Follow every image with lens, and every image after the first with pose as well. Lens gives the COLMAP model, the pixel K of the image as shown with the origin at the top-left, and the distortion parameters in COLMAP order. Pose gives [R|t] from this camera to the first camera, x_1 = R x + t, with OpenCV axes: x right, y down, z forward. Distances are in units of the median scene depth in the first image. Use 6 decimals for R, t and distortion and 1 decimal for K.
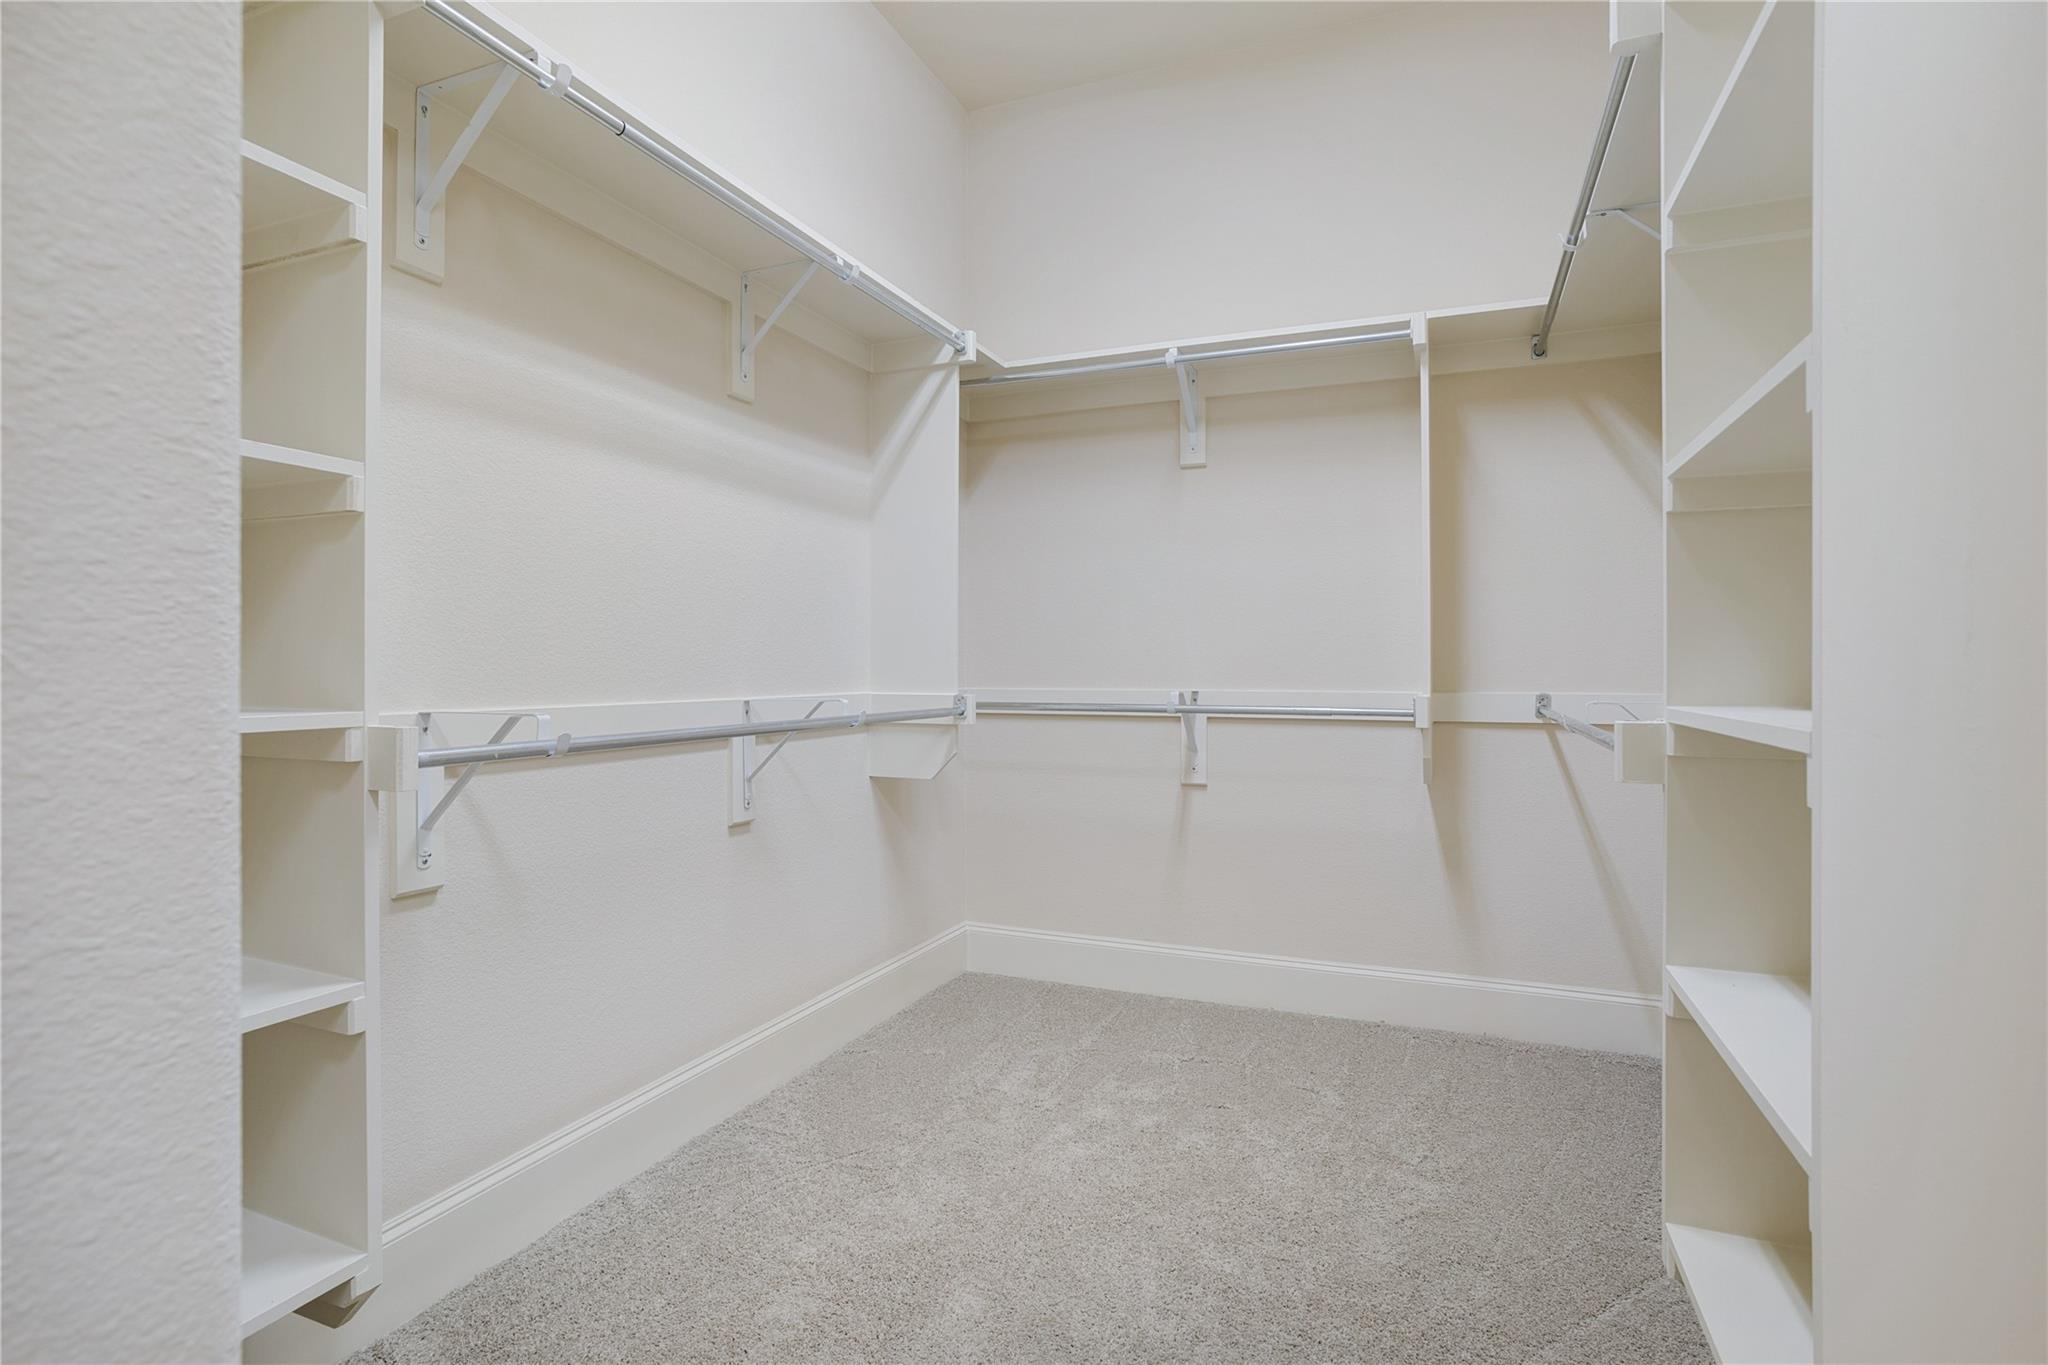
lens RADIAL K [[989.8, 0, 1019.5], [0, 989.8, 680.6], [0, 0, 1]] dist [-0.020786, 0.000652]
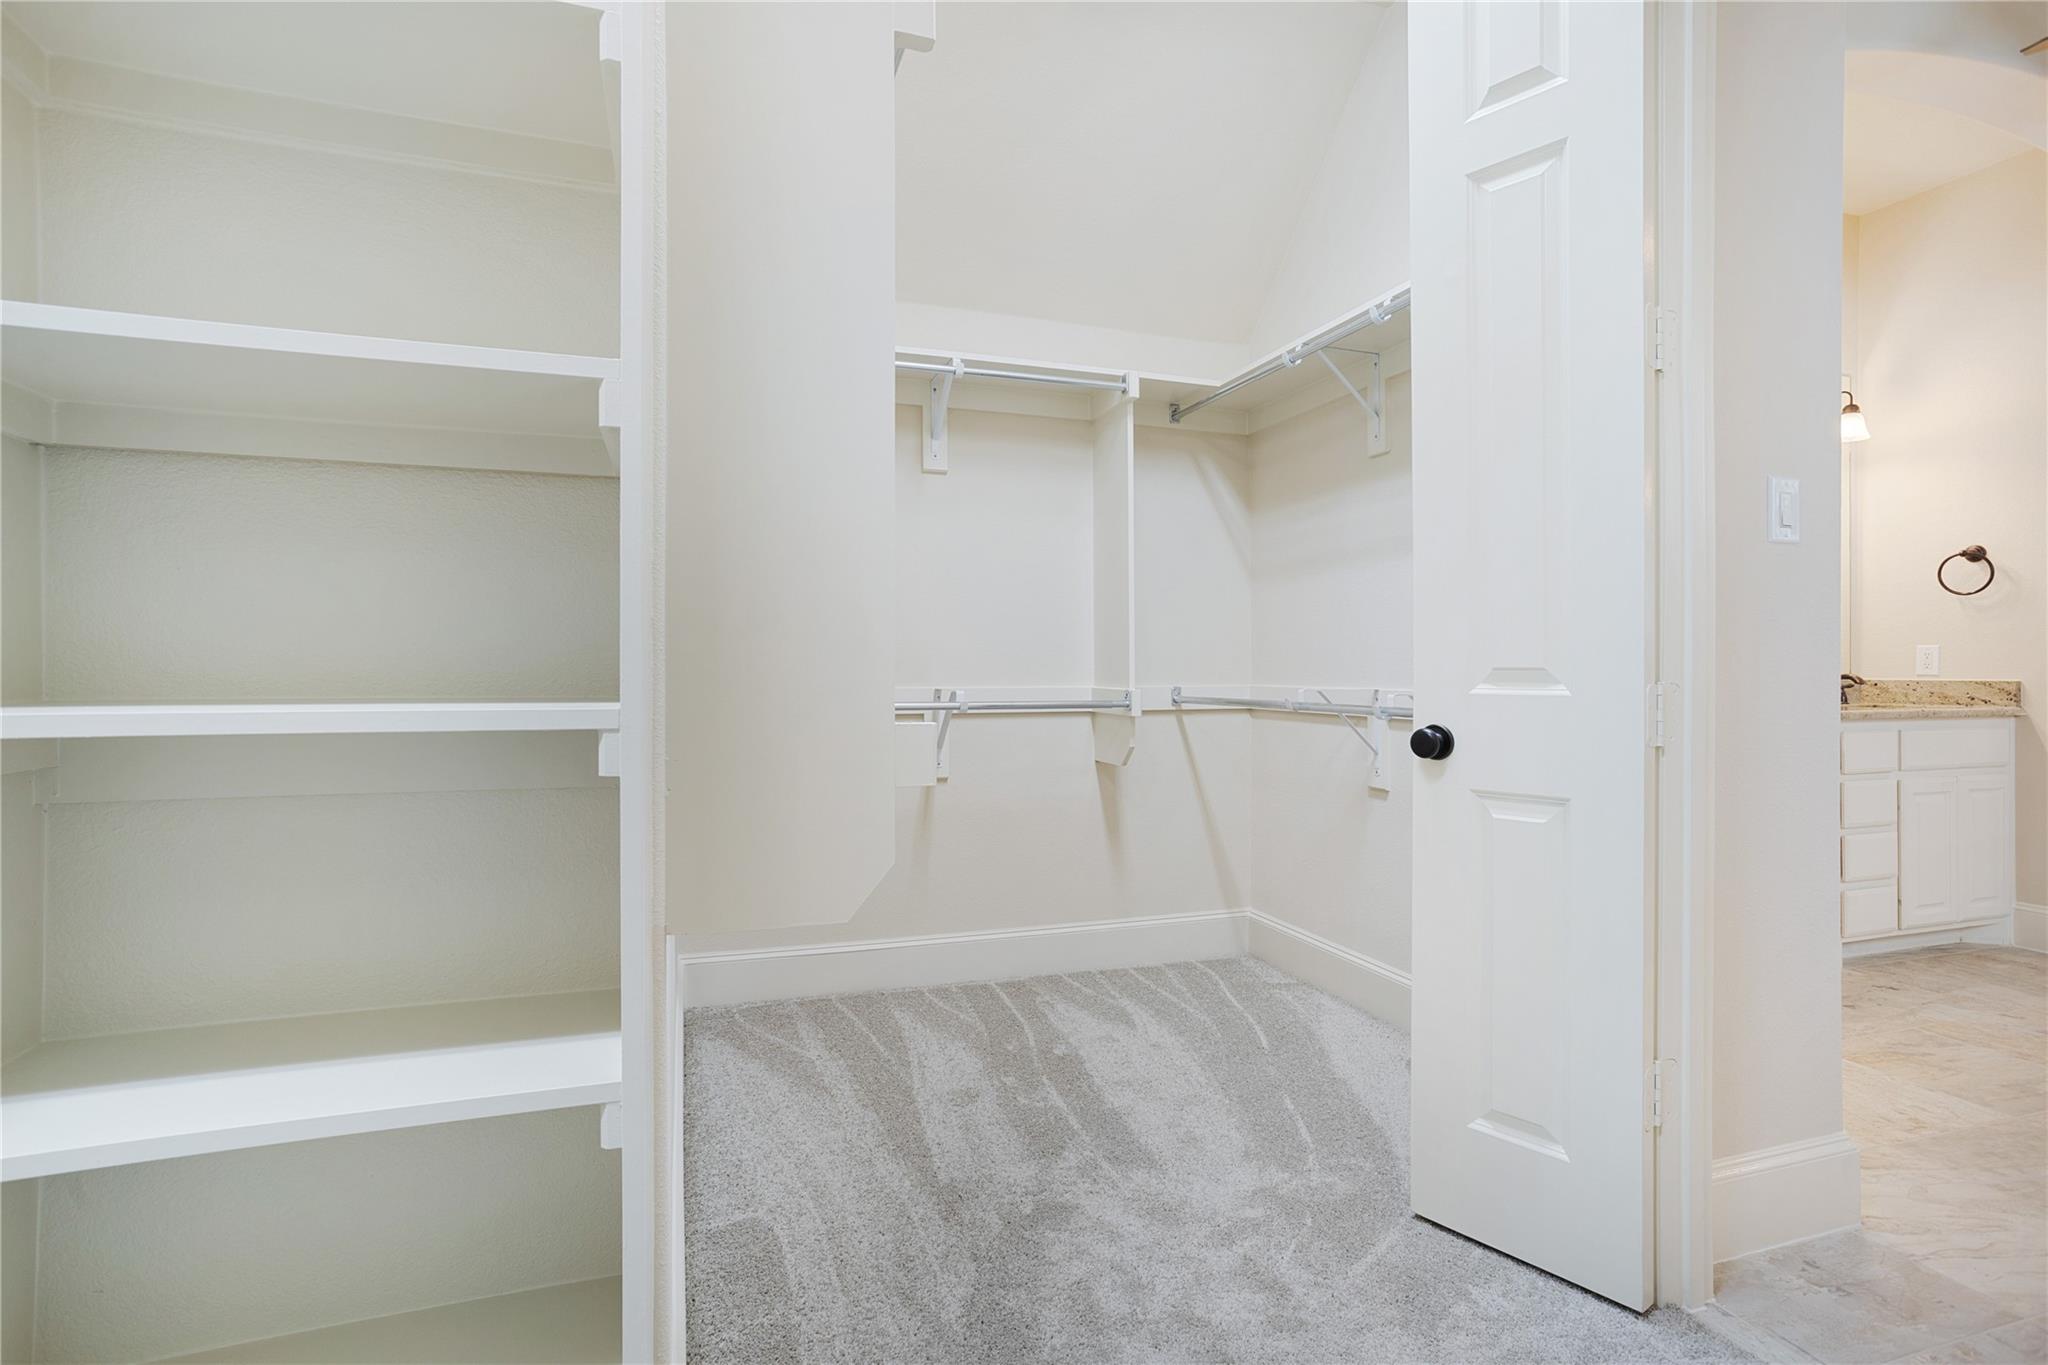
lens RADIAL K [[989.8, 0, 1015.1], [0, 989.8, 672.1], [0, 0, 1]] dist [-0.020786, 0.000652]
pose [[0.755986, -0.005341, 0.654566, -0.457741], [0.005271, 0.999984, 0.002071, -0.008555], [-0.654566, 0.001884, 0.756002, 0.166906]]
